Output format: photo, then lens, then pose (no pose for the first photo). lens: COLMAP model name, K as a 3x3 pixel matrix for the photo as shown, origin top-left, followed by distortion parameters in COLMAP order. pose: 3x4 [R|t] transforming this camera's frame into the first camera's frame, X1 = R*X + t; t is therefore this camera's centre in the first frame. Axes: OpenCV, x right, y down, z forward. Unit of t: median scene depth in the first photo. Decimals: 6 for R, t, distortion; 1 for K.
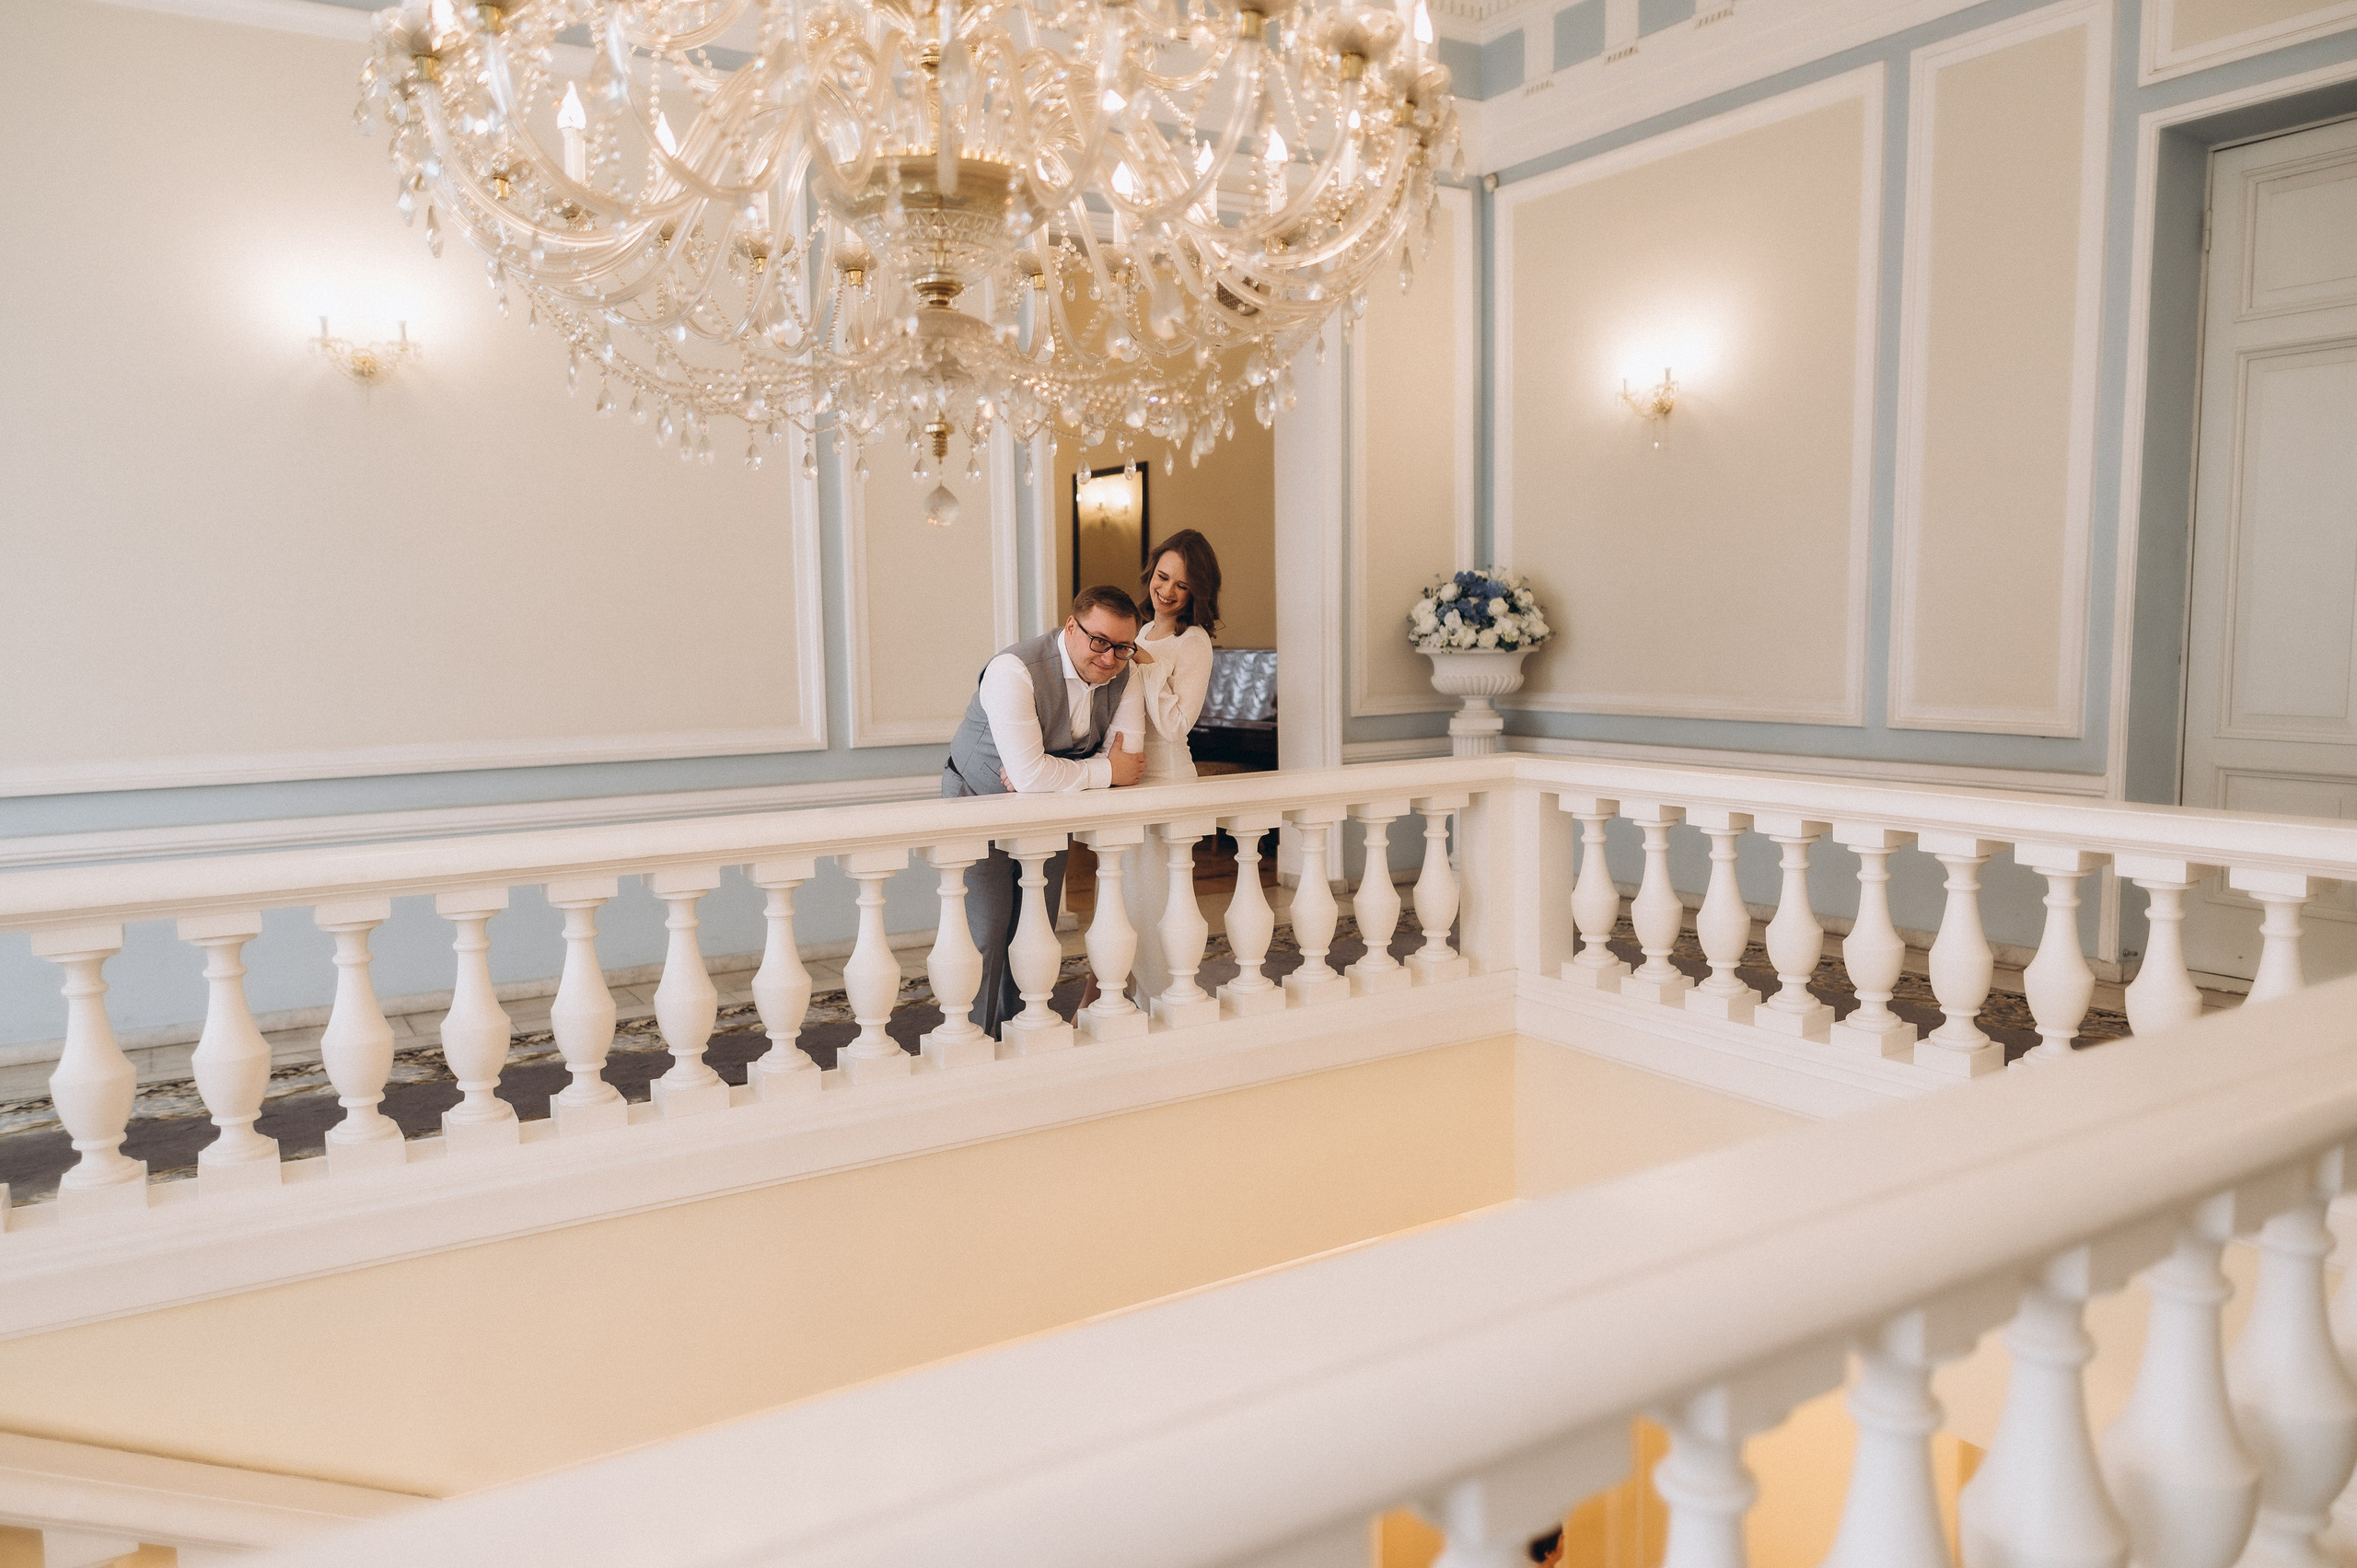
lens RADIAL K [[1612.3, 0, 1159.4], [0, 1612.3, 747.0], [0, 0, 1]] dist [0.014731, -0.012183]
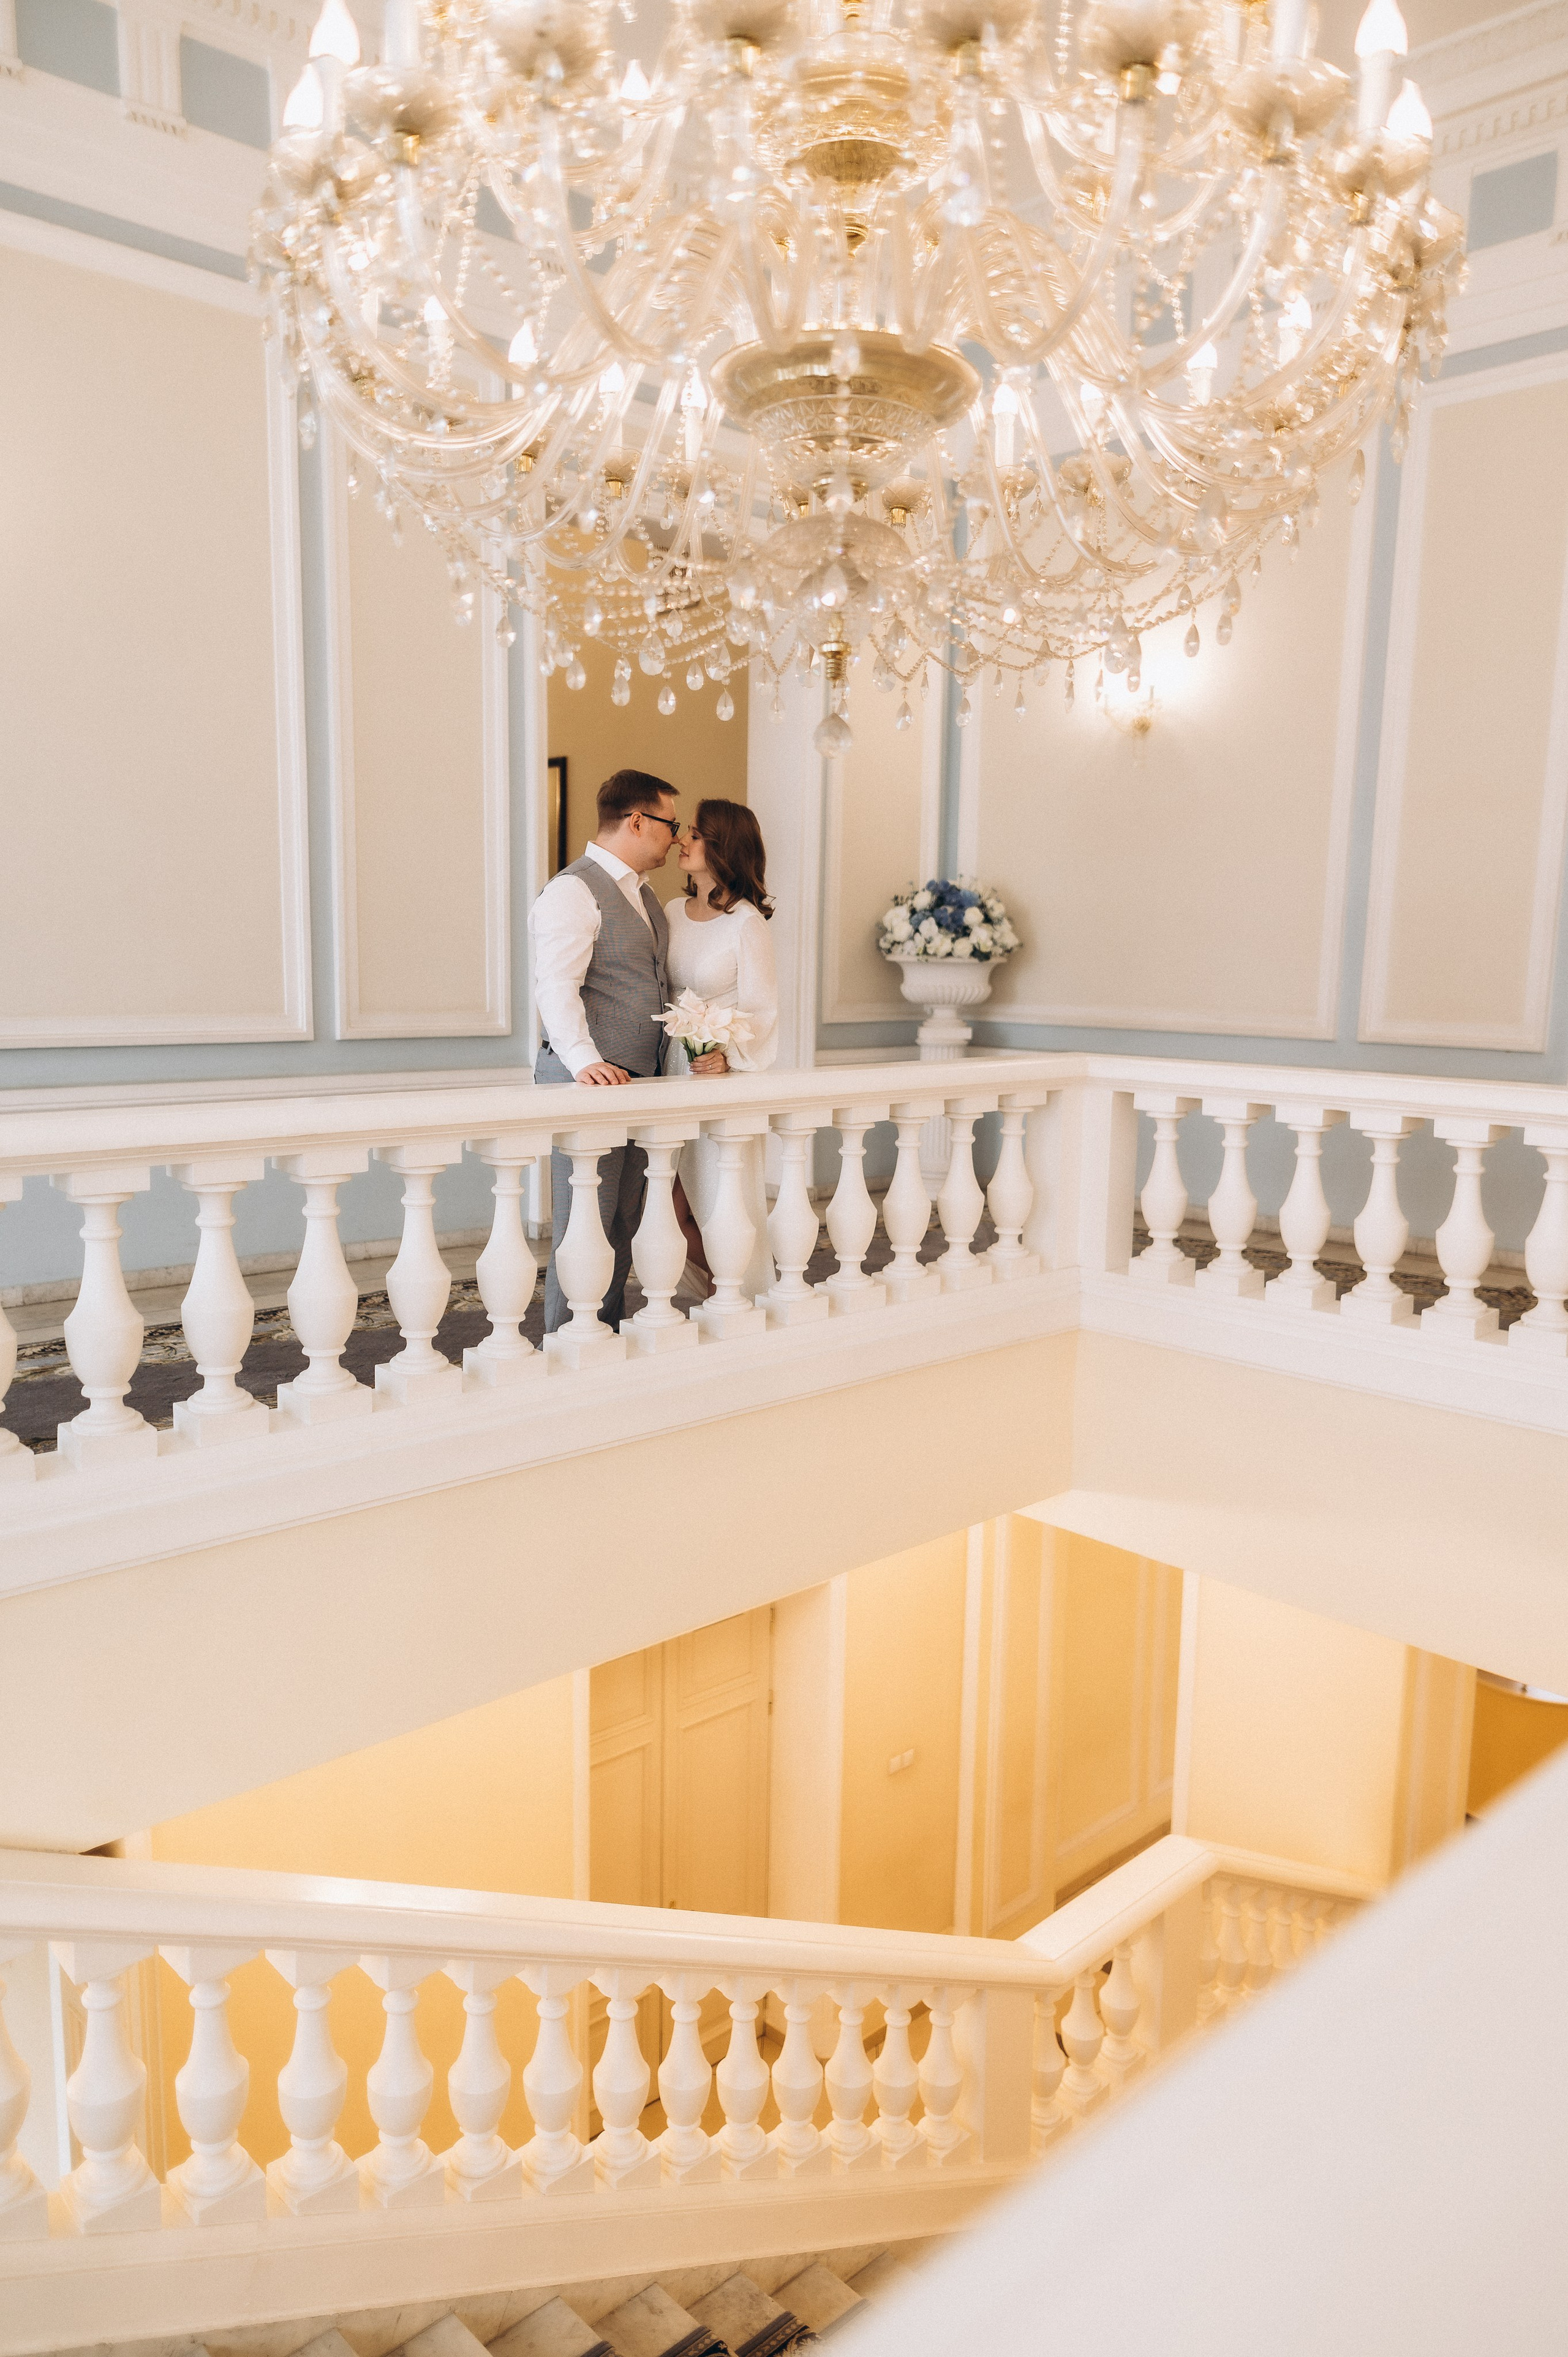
lens RADIAL K [[1612.2, 0, 769.1], [0, 1612.2, 1141.3], [0, 0, 1]] dist [0.014731, -0.012183]
pose [[0.980292, 0.009271, 0.197336, -0.170272], [-0.017771, 0.998987, 0.041346, 0.021151], [-0.196752, -0.044038, 0.979464, 0.050891]]
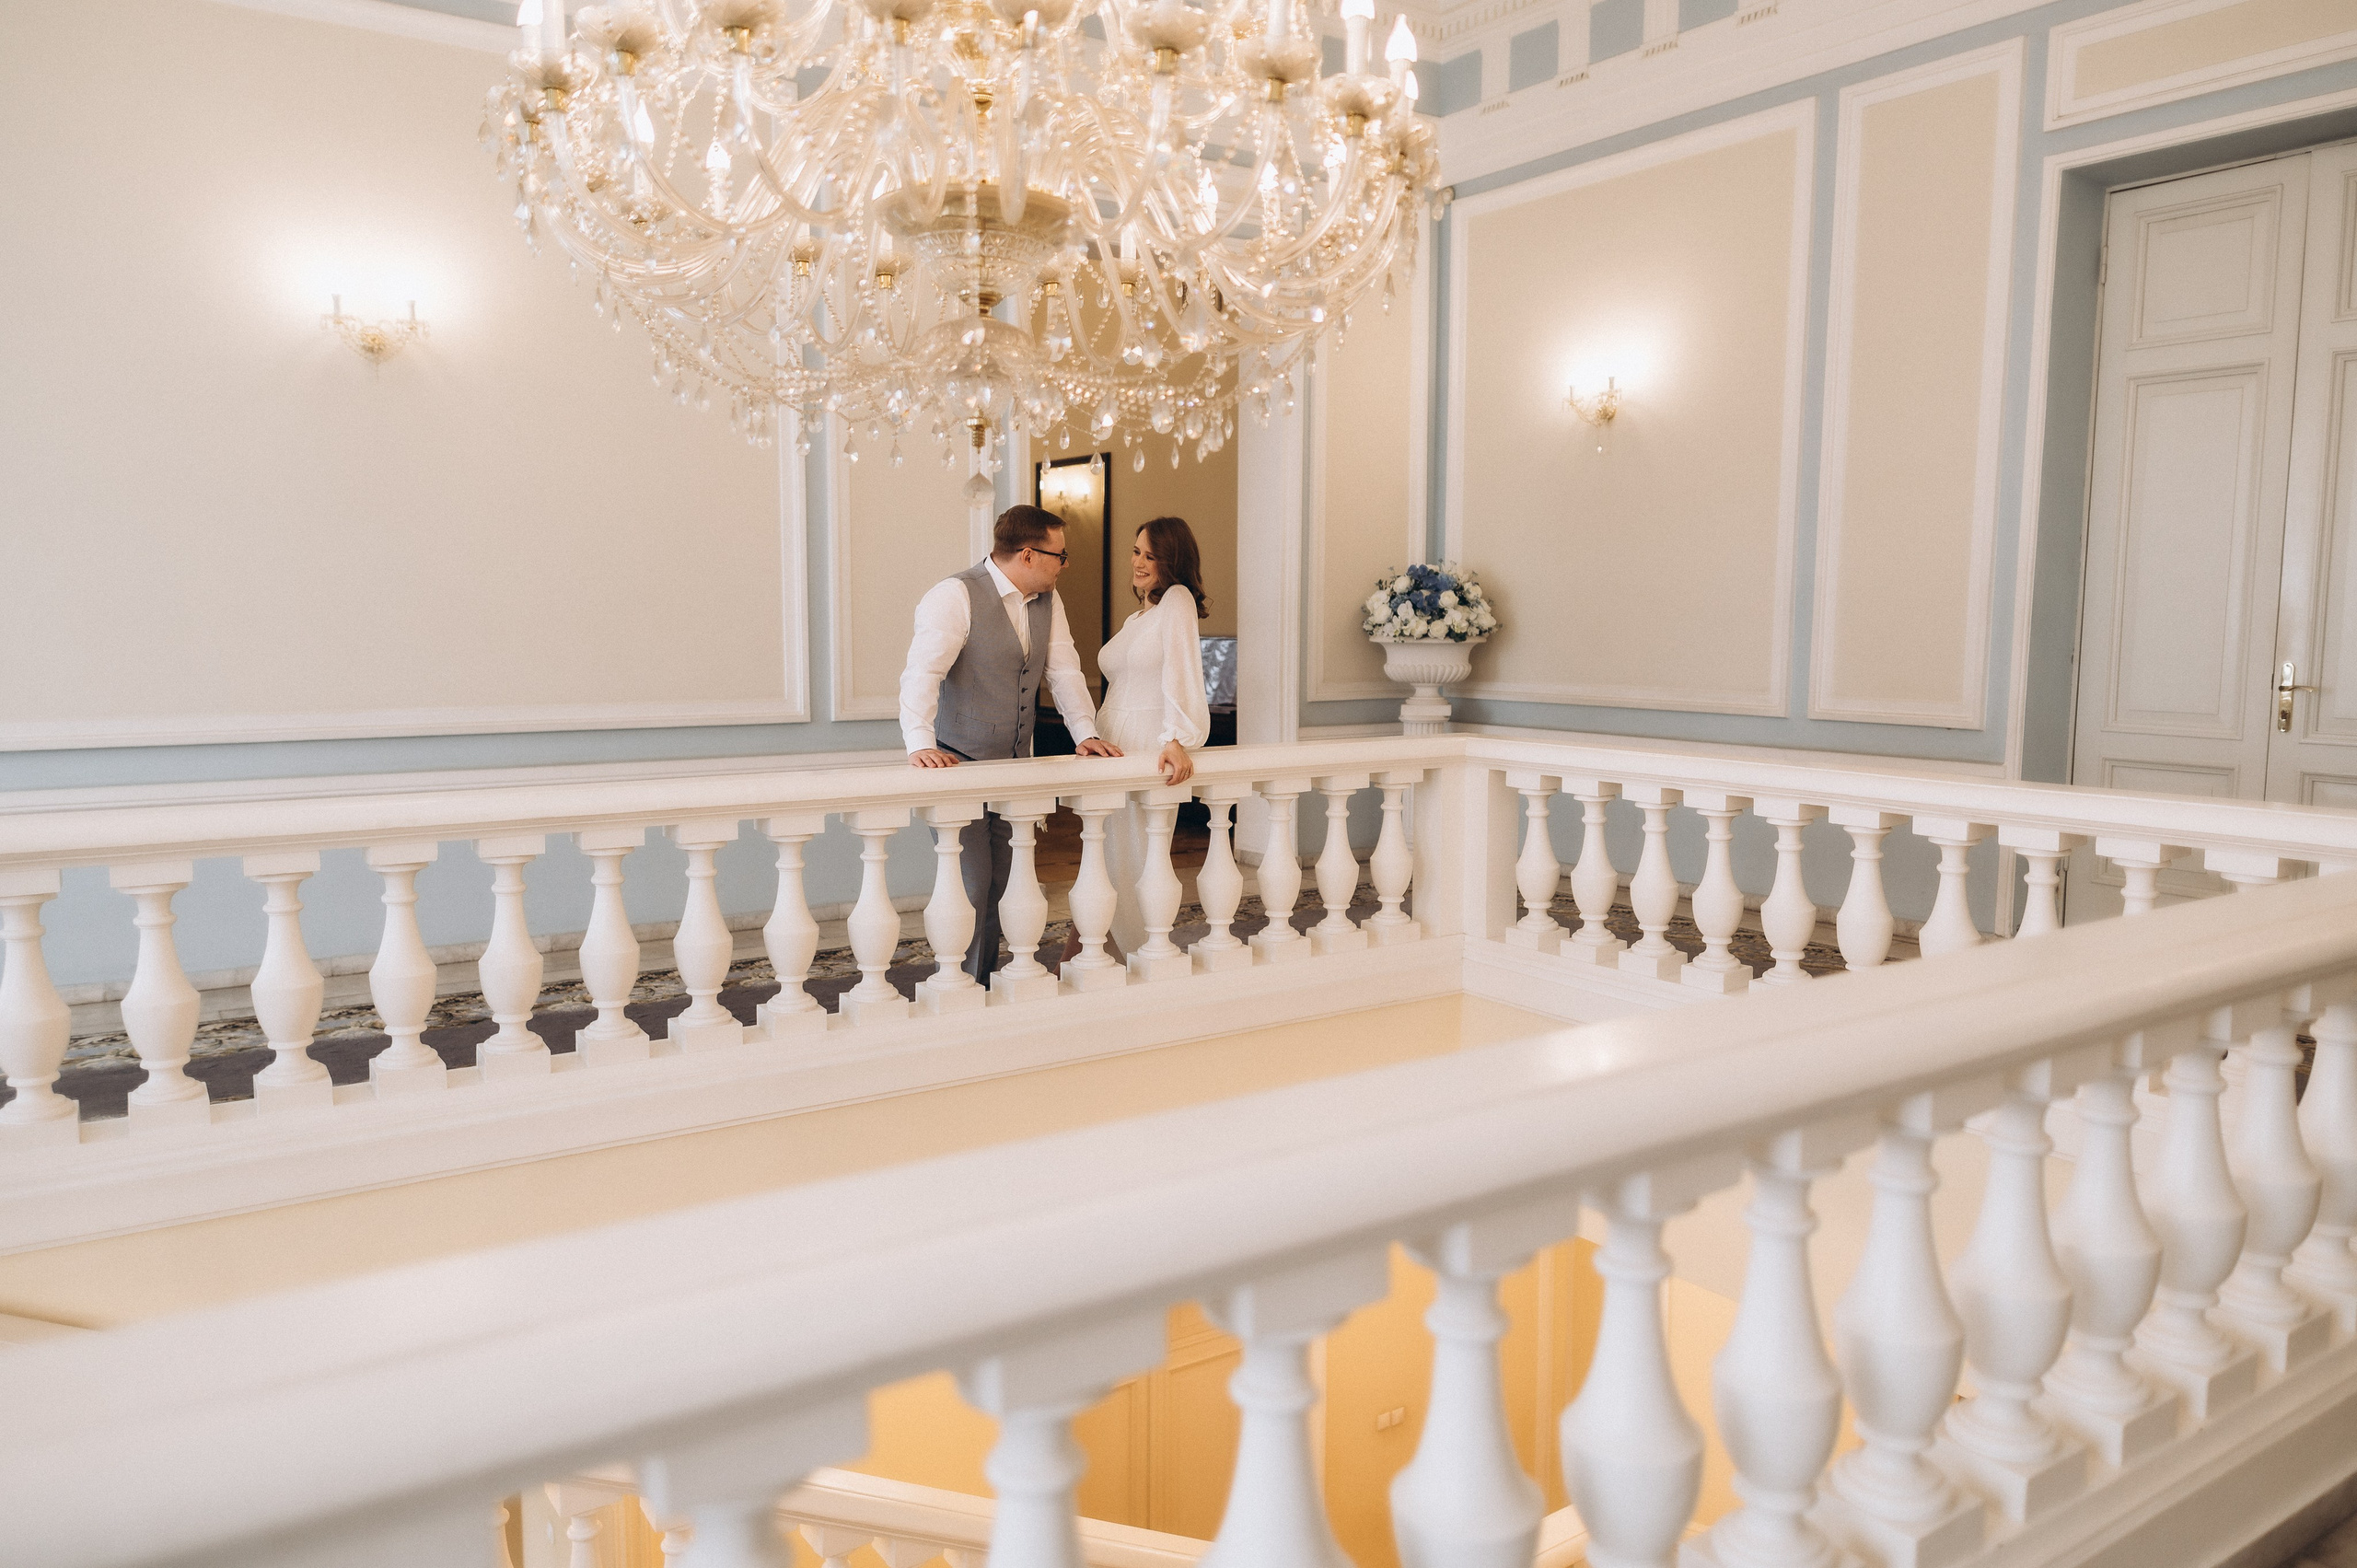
lens RADIAL K [[1612.3, 0, 1172.6], [0, 1612.3, 740.7], [0, 0, 1]] dist [0.014731, -0.012183]
pose [[0.998873, 0.016652, 0.044445, -0.023063], [-0.016730, 0.999859, 0.001371, 0.010786], [-0.044416, -0.002113, 0.999011, -0.066608]]
